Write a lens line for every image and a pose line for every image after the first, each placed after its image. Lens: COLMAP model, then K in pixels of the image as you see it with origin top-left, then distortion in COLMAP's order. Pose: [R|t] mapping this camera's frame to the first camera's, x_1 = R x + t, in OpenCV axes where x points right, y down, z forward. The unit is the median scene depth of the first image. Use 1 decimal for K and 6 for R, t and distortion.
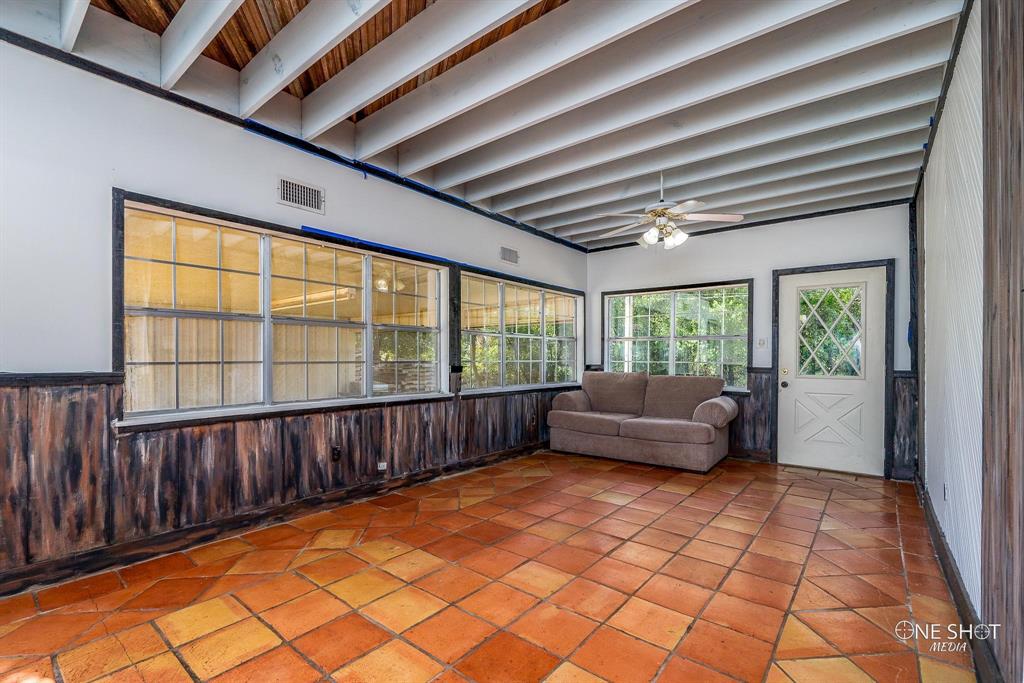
lens RADIAL K [[453.9, 0, 485.5], [0, 453.9, 357.5], [0, 0, 1]] dist [0.001053, -0.000643]
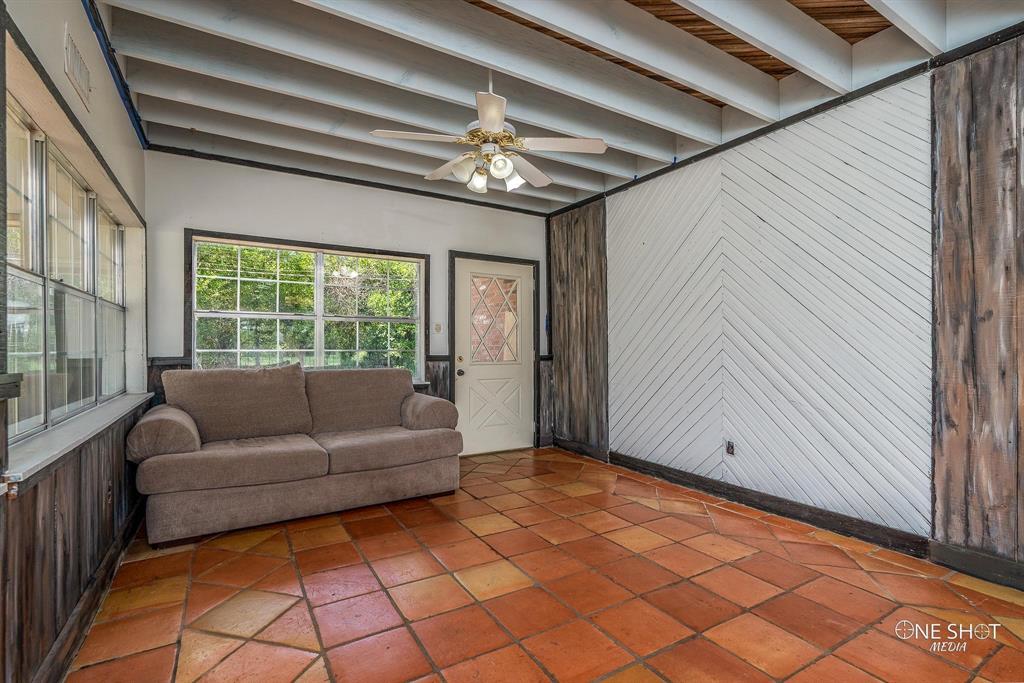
lens RADIAL K [[453.9, 0, 509.3], [0, 453.9, 344.8], [0, 0, 1]] dist [0.001053, -0.000643]
pose [[0.312133, 0.000856, 0.950038, -0.207508], [0.001516, 0.999998, -0.001399, 0.002588], [-0.950037, 0.001877, 0.312131, 0.597067]]
